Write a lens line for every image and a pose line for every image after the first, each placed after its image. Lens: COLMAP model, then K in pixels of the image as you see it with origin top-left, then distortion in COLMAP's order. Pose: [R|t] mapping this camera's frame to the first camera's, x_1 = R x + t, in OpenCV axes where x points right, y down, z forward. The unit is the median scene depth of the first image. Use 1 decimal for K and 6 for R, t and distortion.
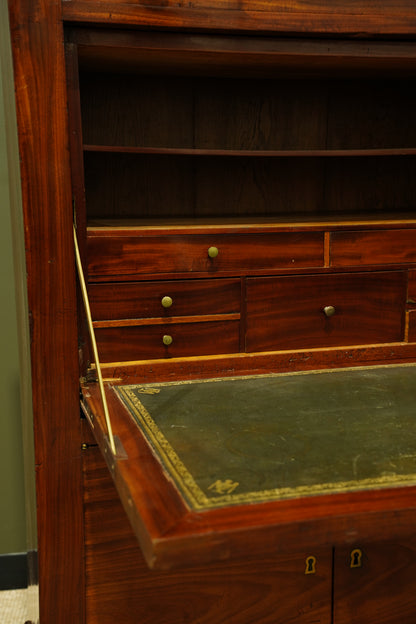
lens RADIAL K [[754.8, 0, 206.4], [0, 754.8, 313.9], [0, 0, 1]] dist [0.155727, 0.000000]
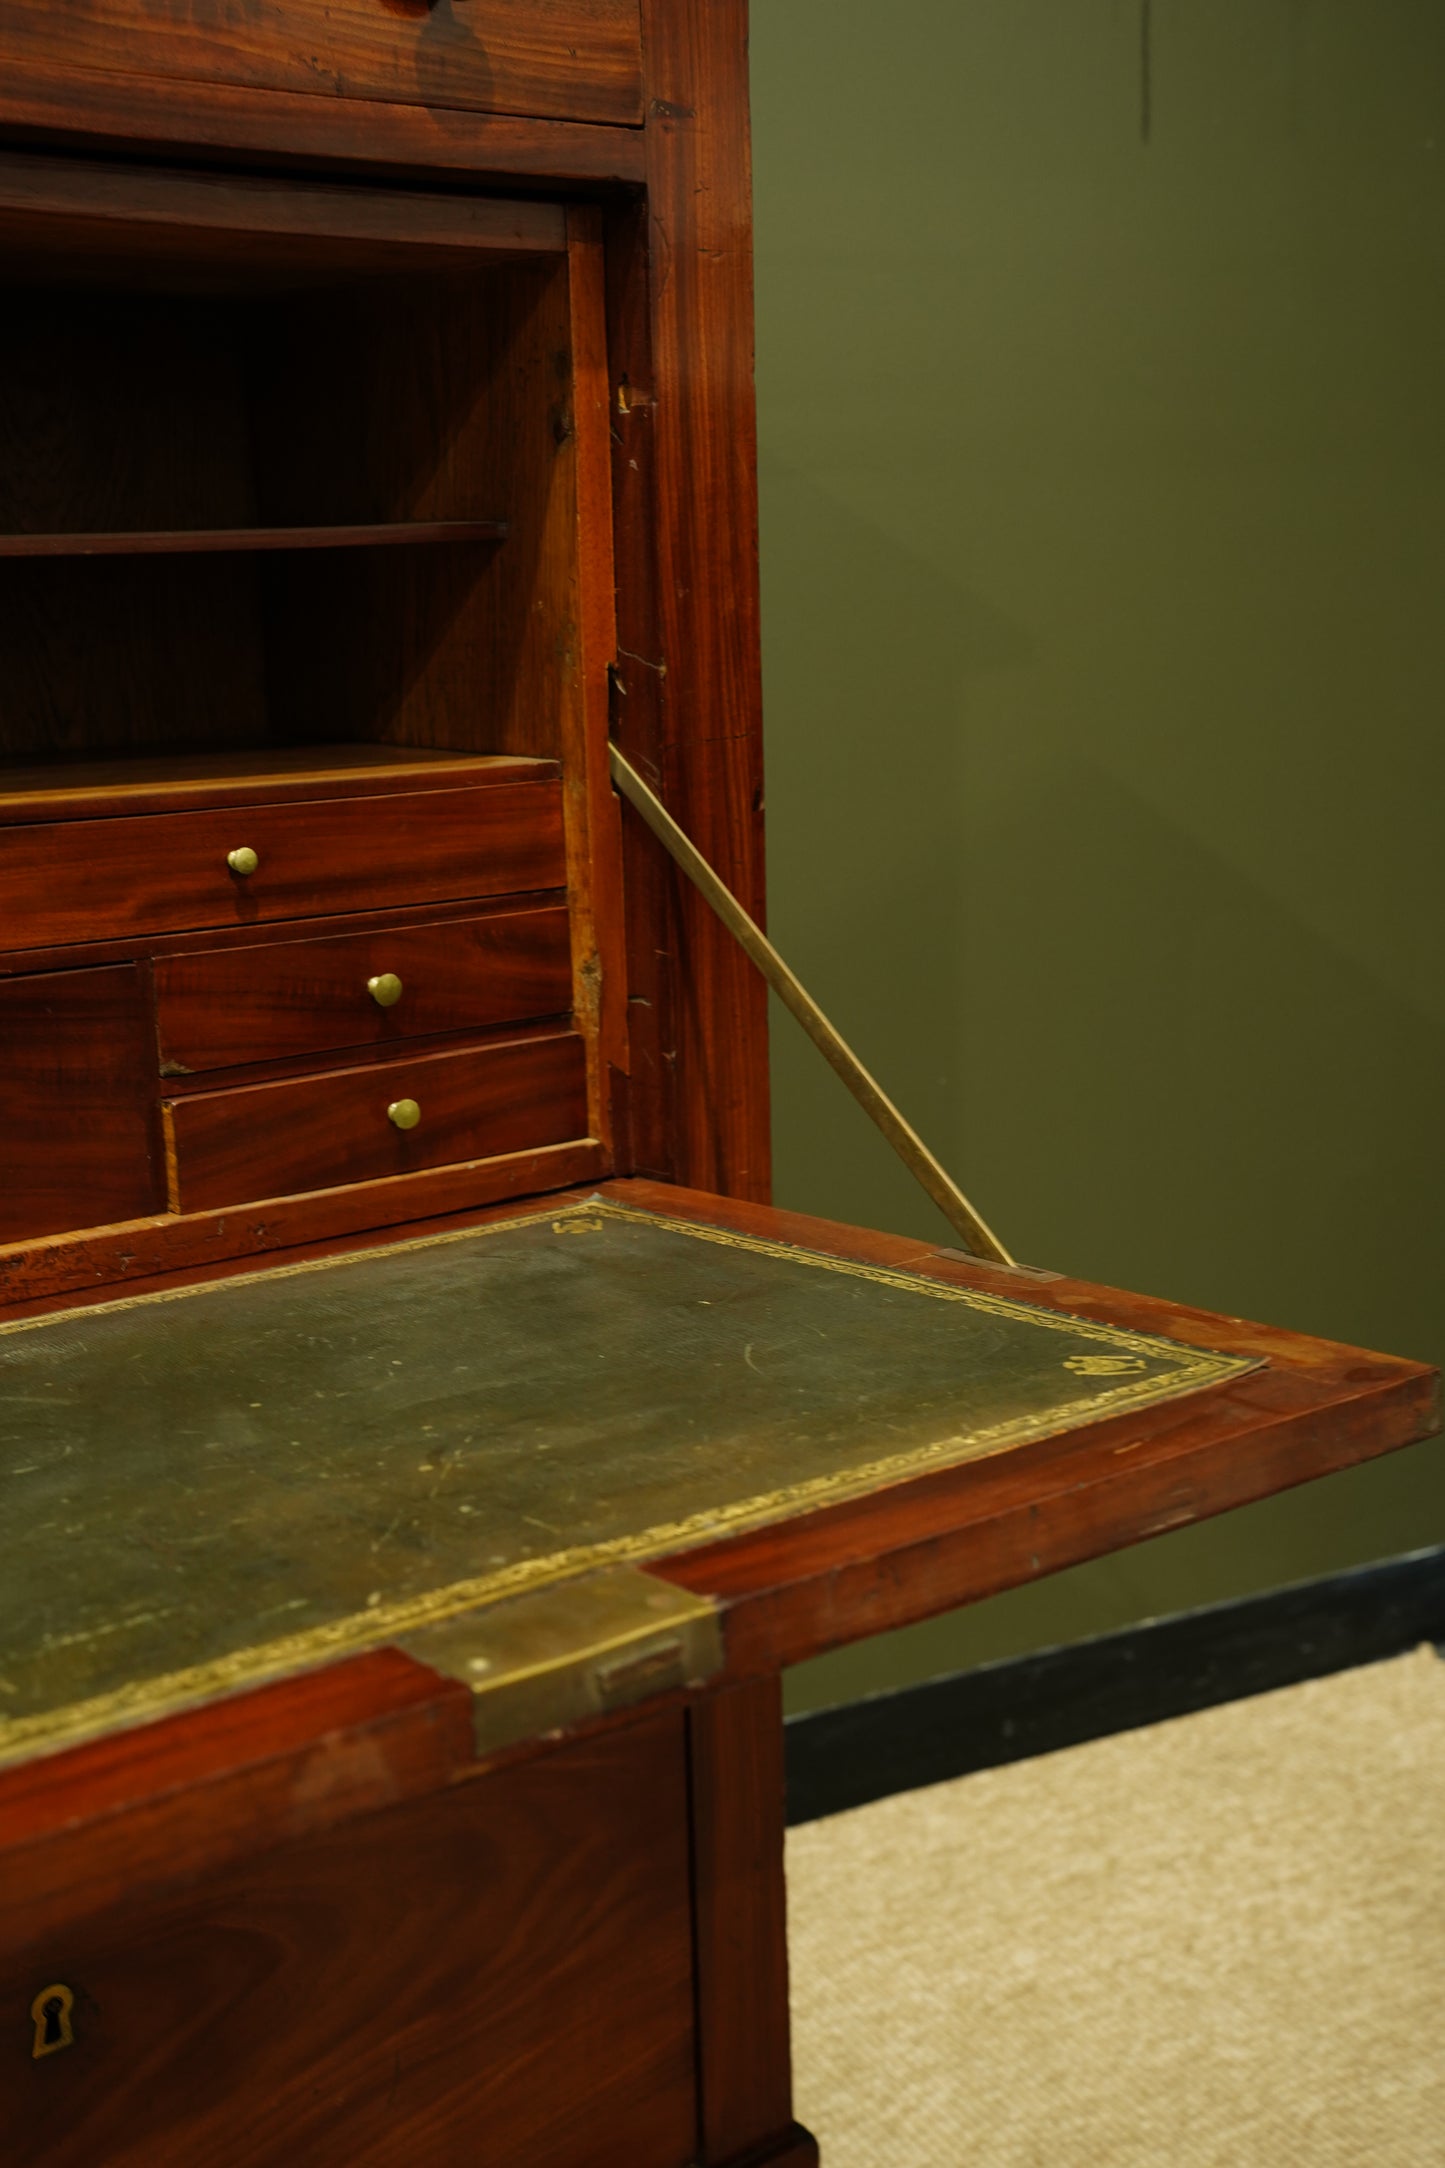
lens RADIAL K [[2622.6, 0, 716.7], [0, 2622.6, 1091.6], [0, 0, 1]] dist [0.155727, 0.000000]
pose [[0.925310, -0.098834, 0.366105, 0.100046], [0.101591, 0.994756, 0.011779, 0.000878], [-0.365350, 0.026294, 0.930499, 0.011463]]
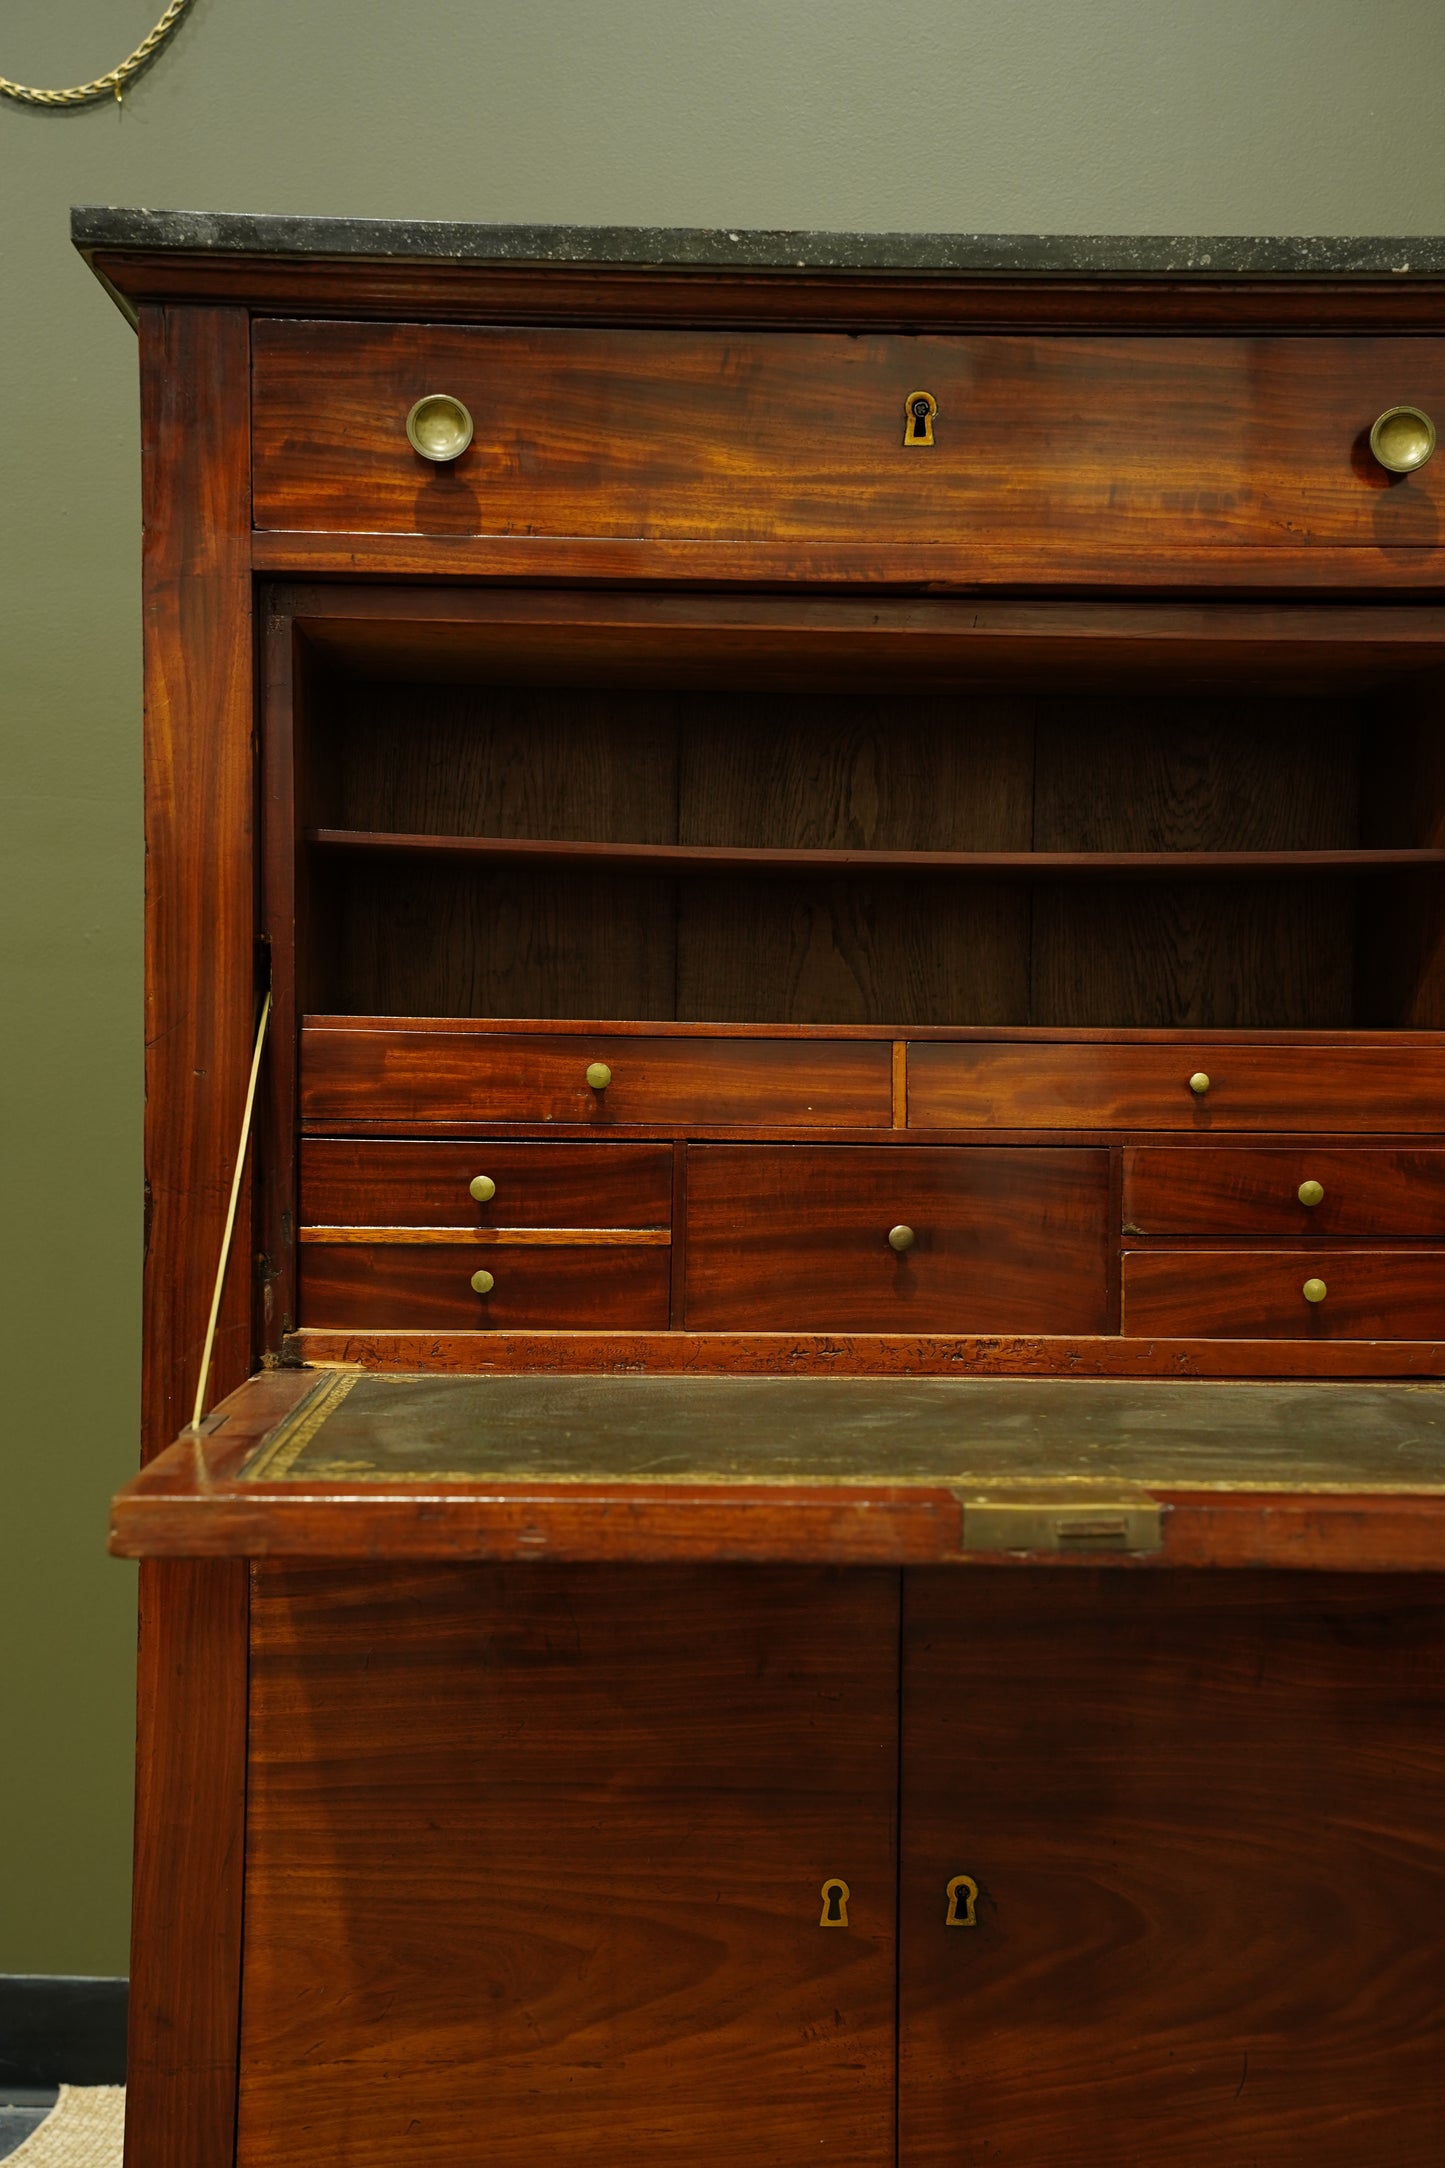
lens RADIAL K [[2622.6, 0, 718.2], [0, 2622.6, 1093.2], [0, 0, 1]] dist [0.155727, 0.000000]
pose [[0.972726, 0.019279, -0.231156, 0.396488], [-0.058487, 0.984727, -0.163990, 0.157591], [0.224464, 0.173037, 0.958997, -0.369968]]
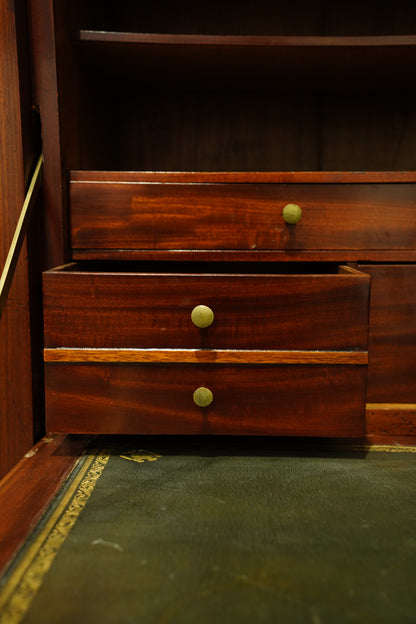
lens RADIAL K [[800.5, 0, 214.7], [0, 800.5, 311.1], [0, 0, 1]] dist [0.298042, 0.000000]
pose [[0.948283, 0.044516, -0.314289, 0.139351], [-0.062161, 0.996990, -0.046340, 0.019289], [0.311280, 0.063480, 0.948196, 0.410285]]
